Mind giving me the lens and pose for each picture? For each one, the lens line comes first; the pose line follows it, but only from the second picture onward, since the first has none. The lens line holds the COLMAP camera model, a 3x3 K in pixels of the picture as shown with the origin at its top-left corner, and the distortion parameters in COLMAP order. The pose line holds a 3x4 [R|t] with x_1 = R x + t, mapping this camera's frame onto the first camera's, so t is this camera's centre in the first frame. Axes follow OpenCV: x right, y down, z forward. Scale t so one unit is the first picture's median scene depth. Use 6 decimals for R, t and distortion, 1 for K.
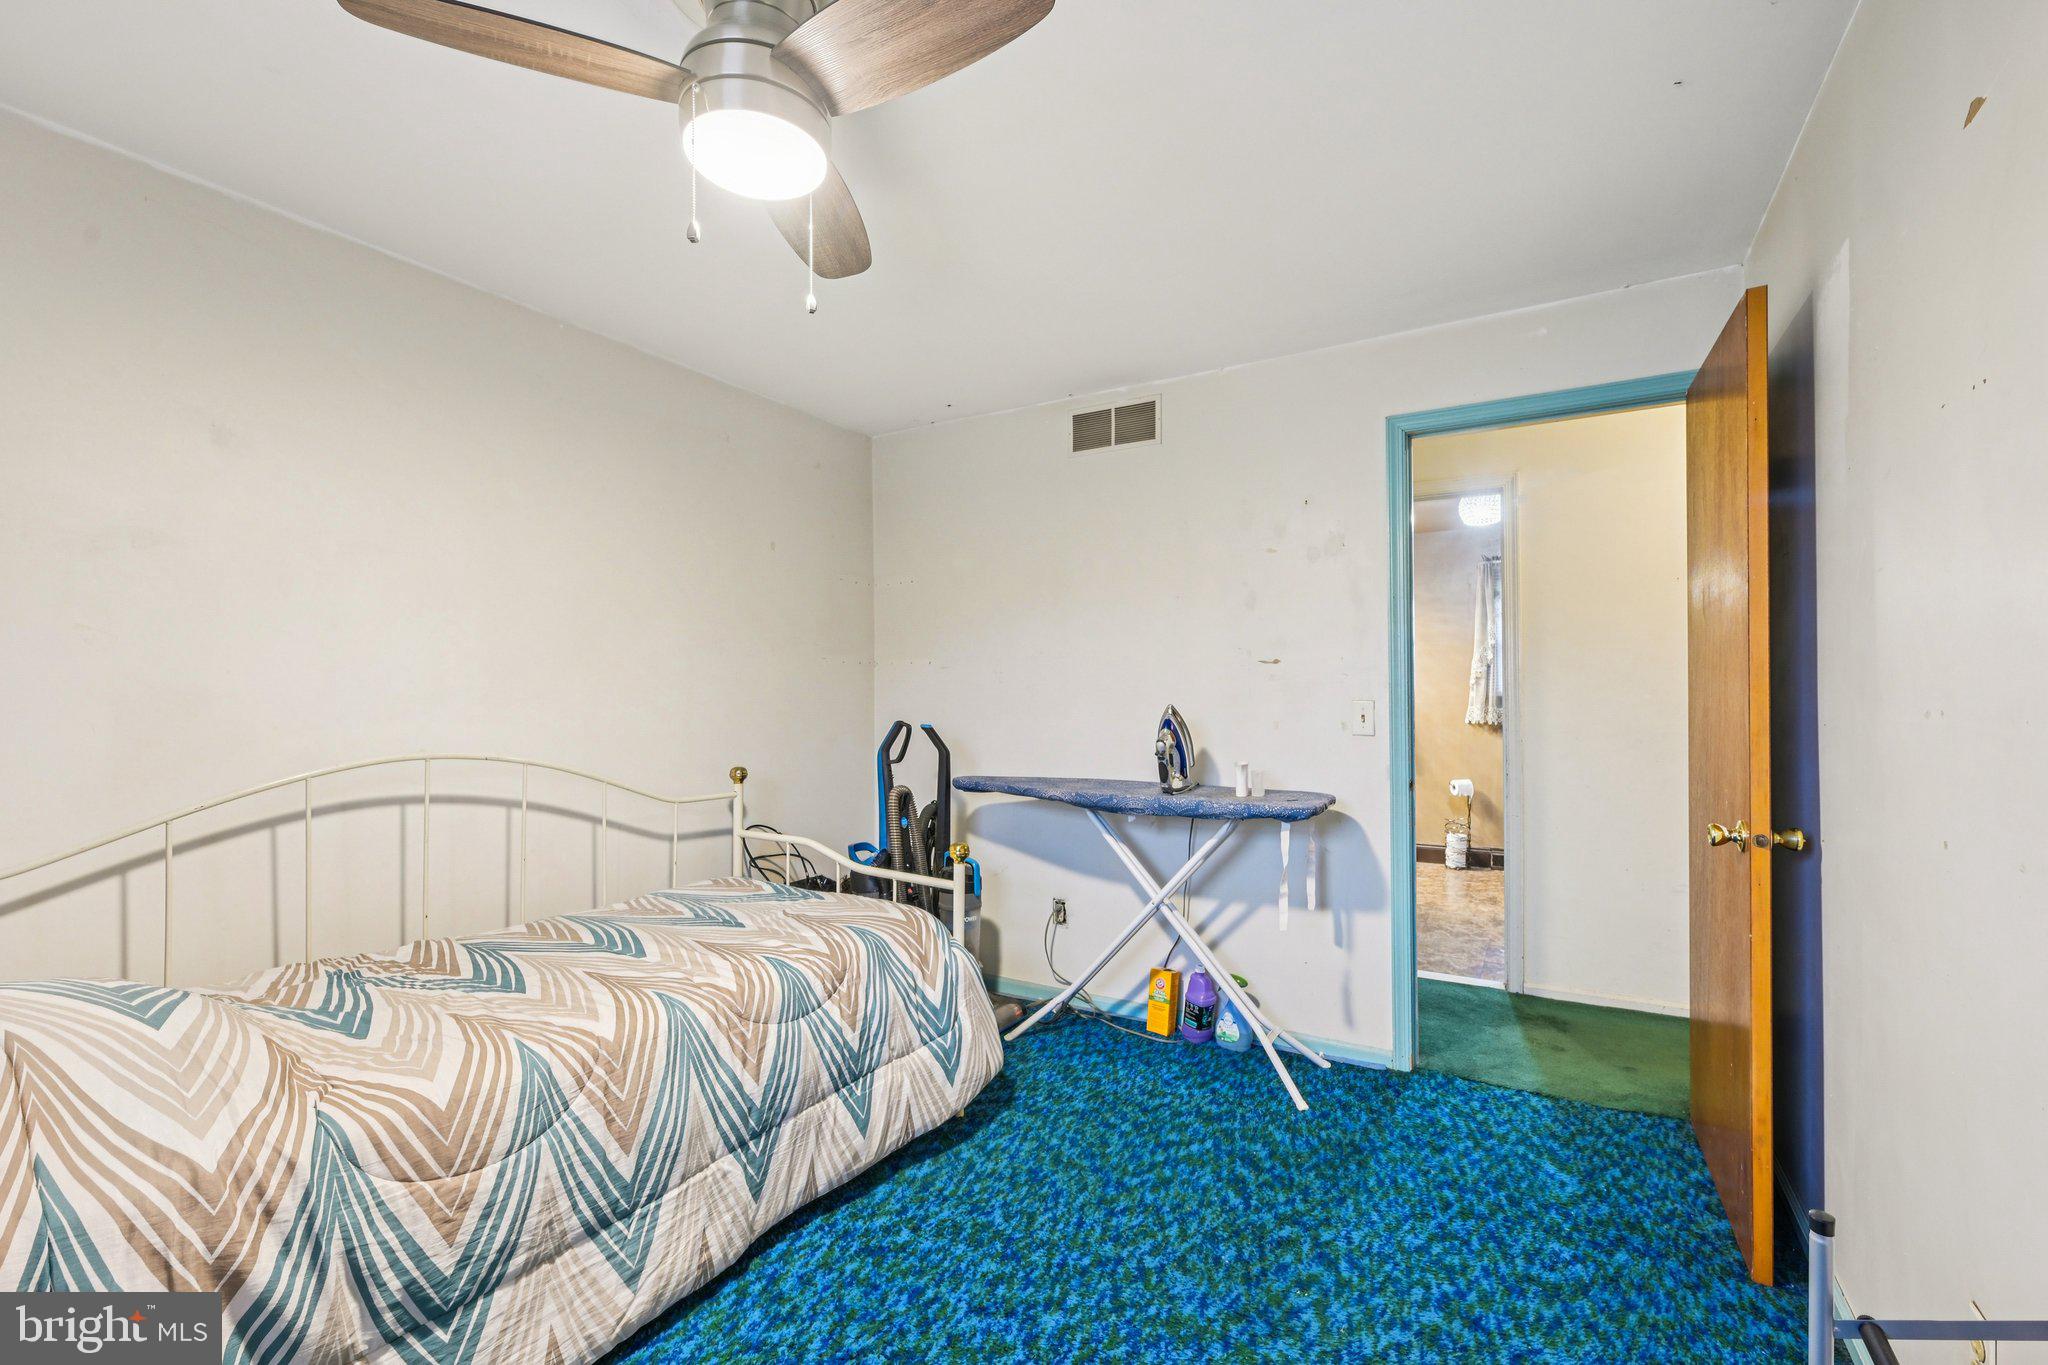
lens RADIAL K [[893.7, 0, 1024.0], [0, 893.7, 682.5], [0, 0, 1]] dist [0.000592, 0.000058]
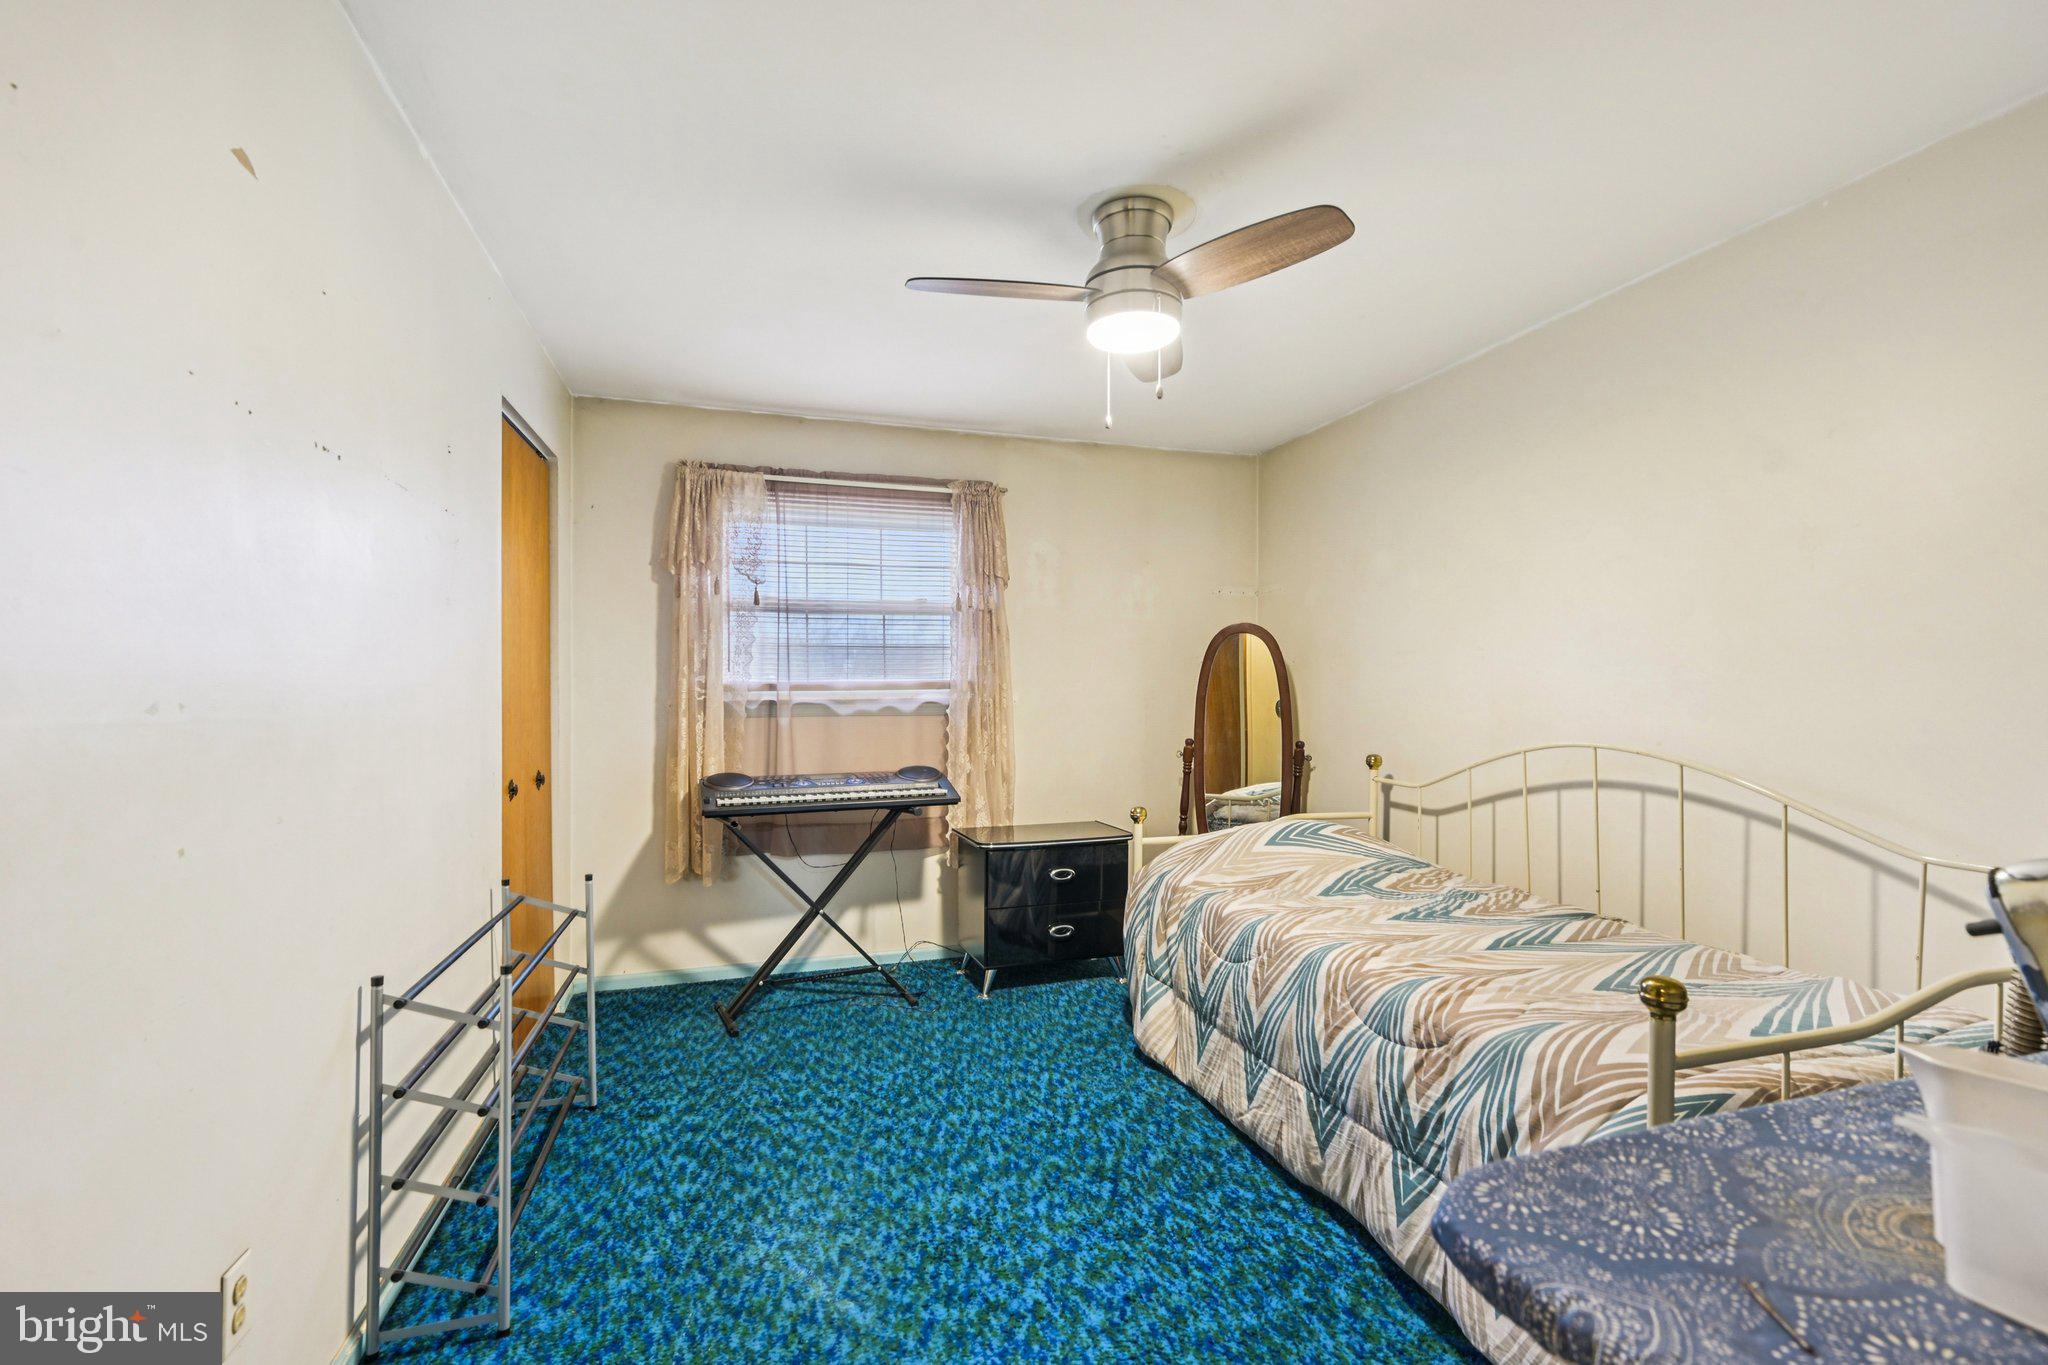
lens RADIAL K [[893.7, 0, 1024.0], [0, 893.7, 682.5], [0, 0, 1]] dist [0.000592, 0.000058]
pose [[-0.665157, -0.006594, -0.746675, 0.785533], [0.008396, 0.999832, -0.016309, 0.022581], [0.746657, -0.017117, -0.664989, 1.528189]]
